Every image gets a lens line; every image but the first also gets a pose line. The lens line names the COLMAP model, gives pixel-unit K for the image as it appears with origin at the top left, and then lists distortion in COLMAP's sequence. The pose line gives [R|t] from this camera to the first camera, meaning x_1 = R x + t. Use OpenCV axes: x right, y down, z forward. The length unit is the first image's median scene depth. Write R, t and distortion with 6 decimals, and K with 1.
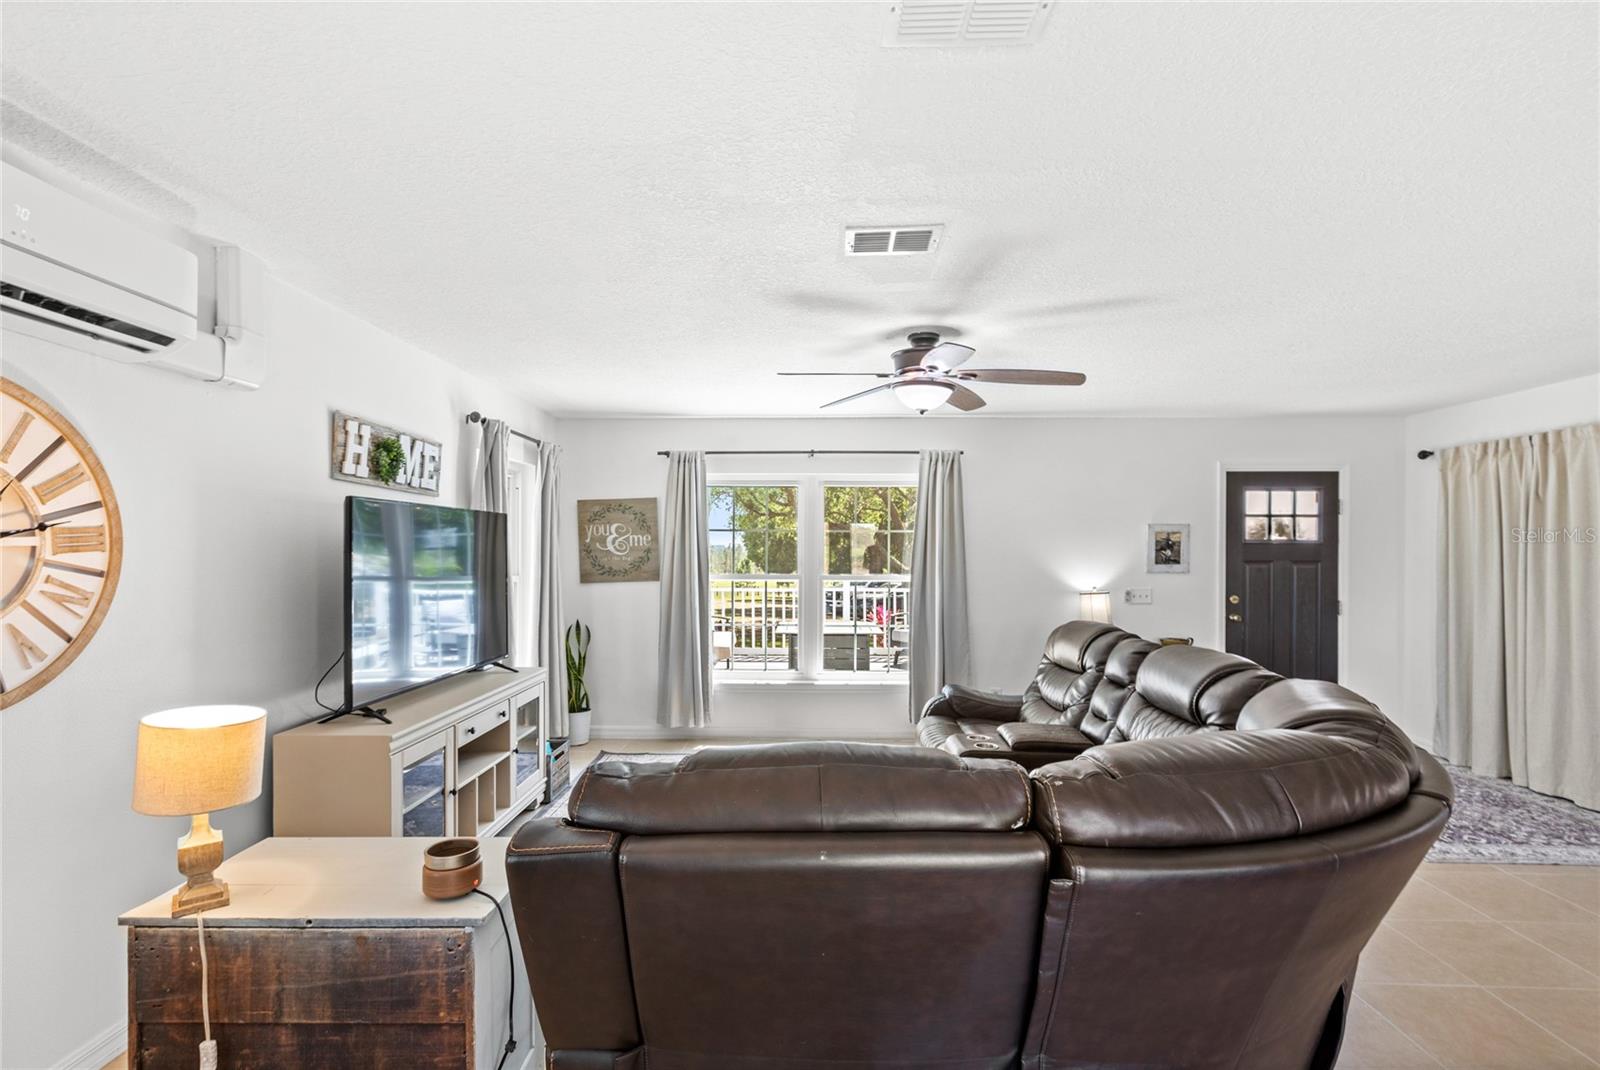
lens RADIAL K [[742.4, 0, 784.0], [0, 742.4, 549.1], [0, 0, 1]] dist [0.006771, -0.003245]
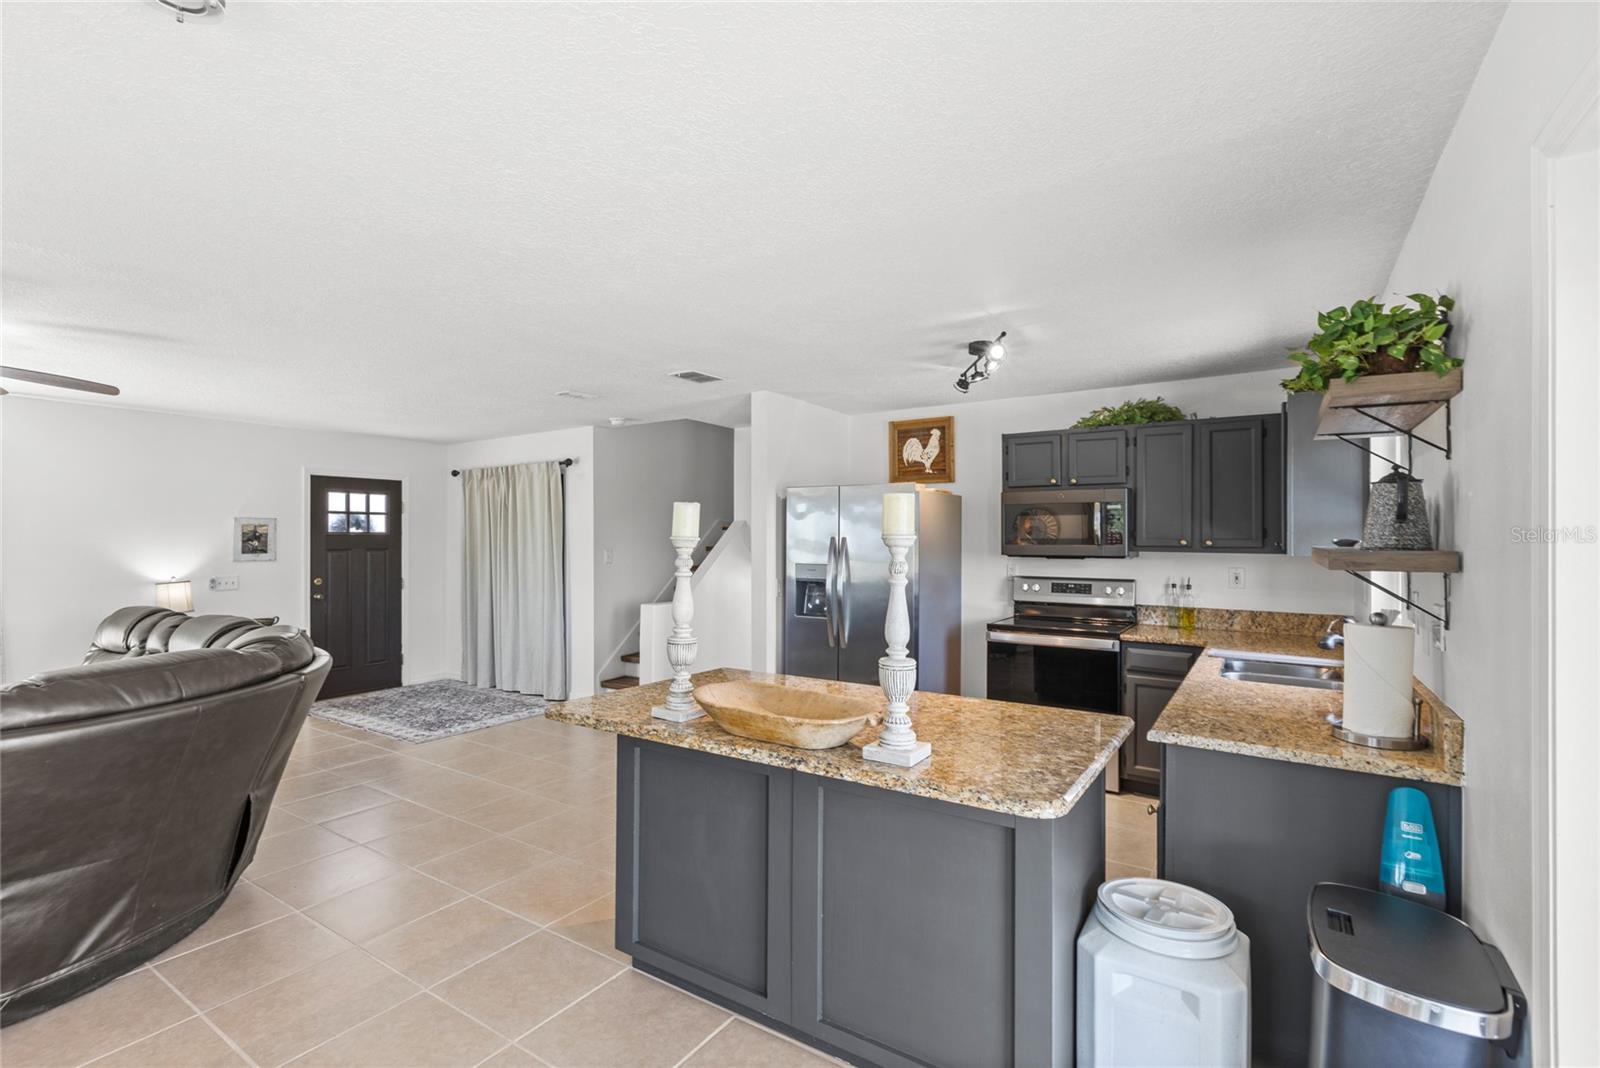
lens RADIAL K [[742.4, 0, 789.4], [0, 742.4, 534.8], [0, 0, 1]] dist [0.006771, -0.003245]
pose [[0.528405, -0.000803, 0.848992, -0.014324], [0.006201, 0.999977, -0.002913, 0.000441], [-0.848970, 0.006804, 0.528397, -0.325790]]
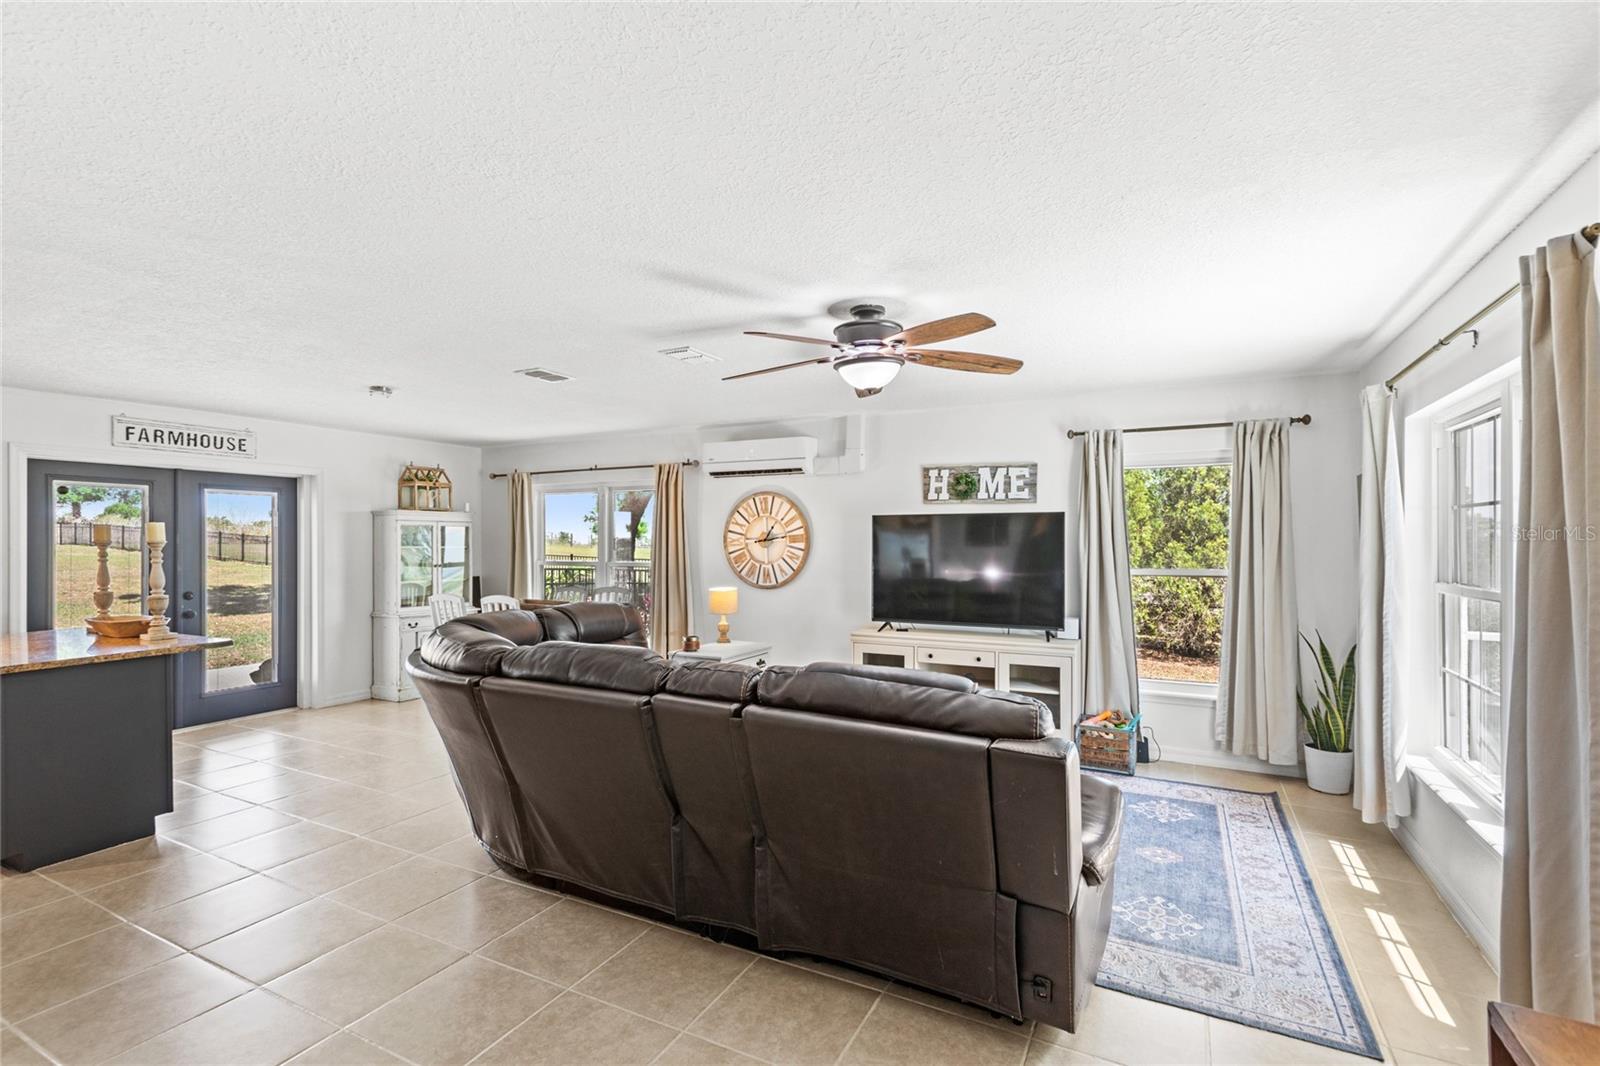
lens RADIAL K [[742.4, 0, 786.7], [0, 742.4, 537.8], [0, 0, 1]] dist [0.006771, -0.003245]
pose [[-0.434140, -0.007570, -0.900813, 0.777051], [0.000018, 0.999965, -0.008412, 0.004098], [0.900845, -0.003668, -0.434125, 0.963277]]
